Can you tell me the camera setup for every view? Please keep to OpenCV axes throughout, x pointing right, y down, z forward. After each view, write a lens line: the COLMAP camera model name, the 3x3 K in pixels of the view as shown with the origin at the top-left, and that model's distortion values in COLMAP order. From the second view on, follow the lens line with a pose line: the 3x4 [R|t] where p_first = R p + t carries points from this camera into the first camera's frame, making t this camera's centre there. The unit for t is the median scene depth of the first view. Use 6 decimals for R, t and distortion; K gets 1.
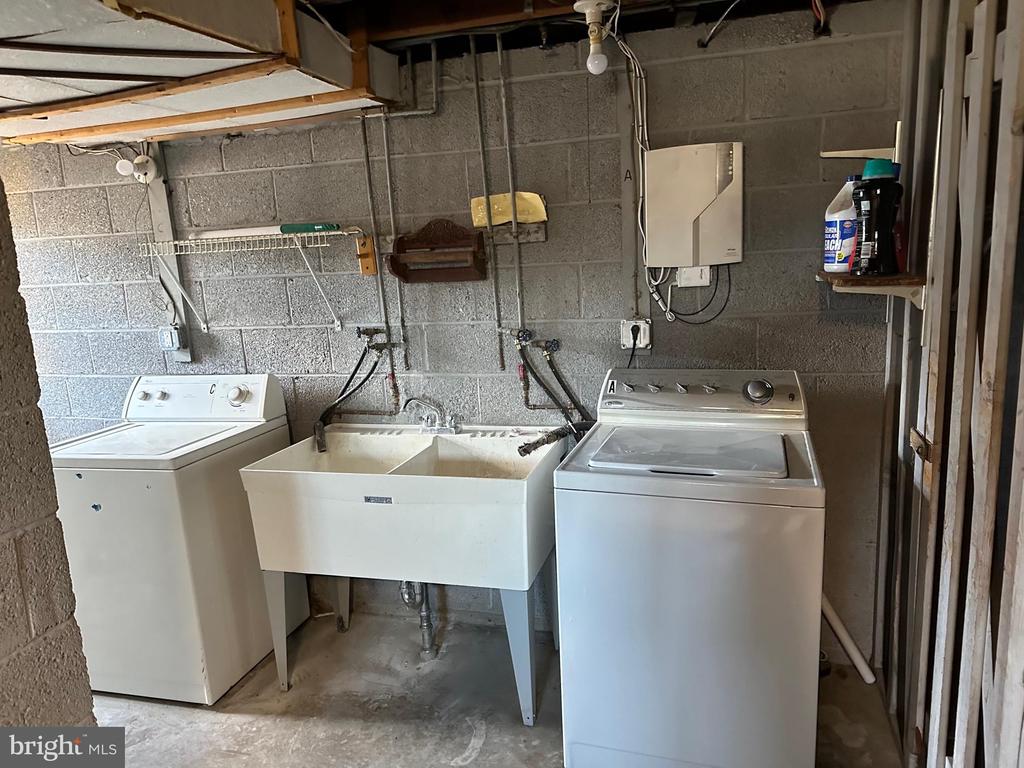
lens RADIAL K [[720.3, 0, 512.0], [0, 720.3, 384.0], [0, 0, 1]] dist [0.080700, -0.131384]
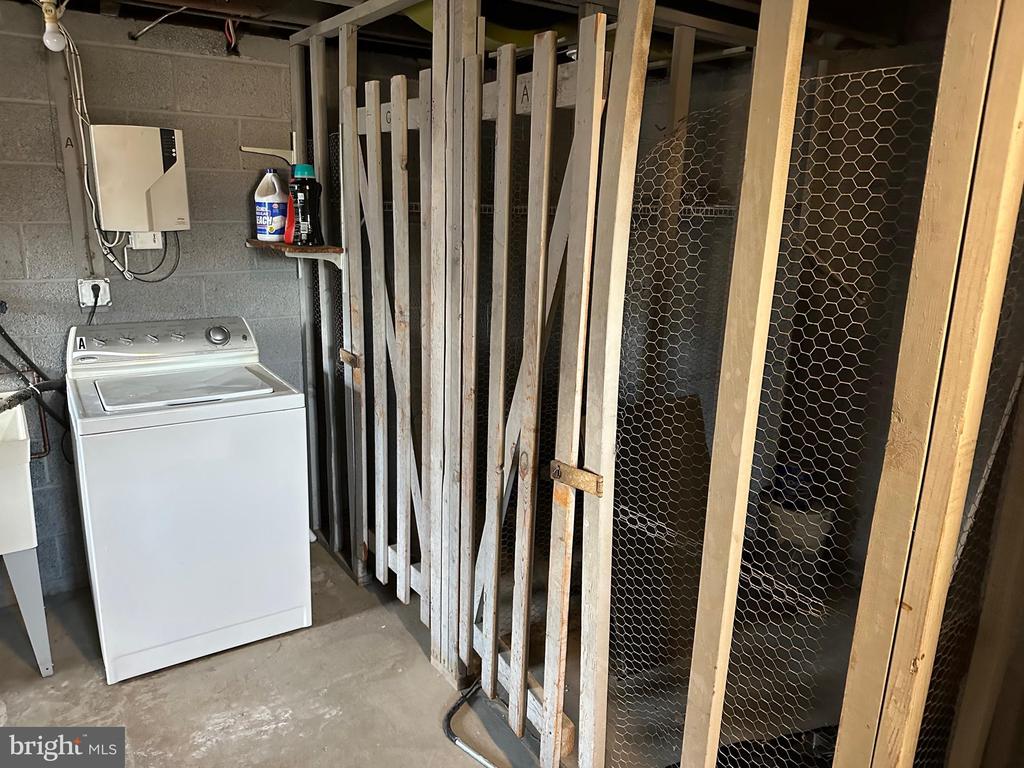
lens RADIAL K [[855.9, 0, 512.0], [0, 855.9, 384.0], [0, 0, 1]] dist [-0.000356, -0.045401]
pose [[0.597679, -0.113161, 0.793710, -0.518318], [0.086457, 0.993313, 0.076515, 0.023661], [-0.797061, 0.022891, 0.603465, -0.273211]]
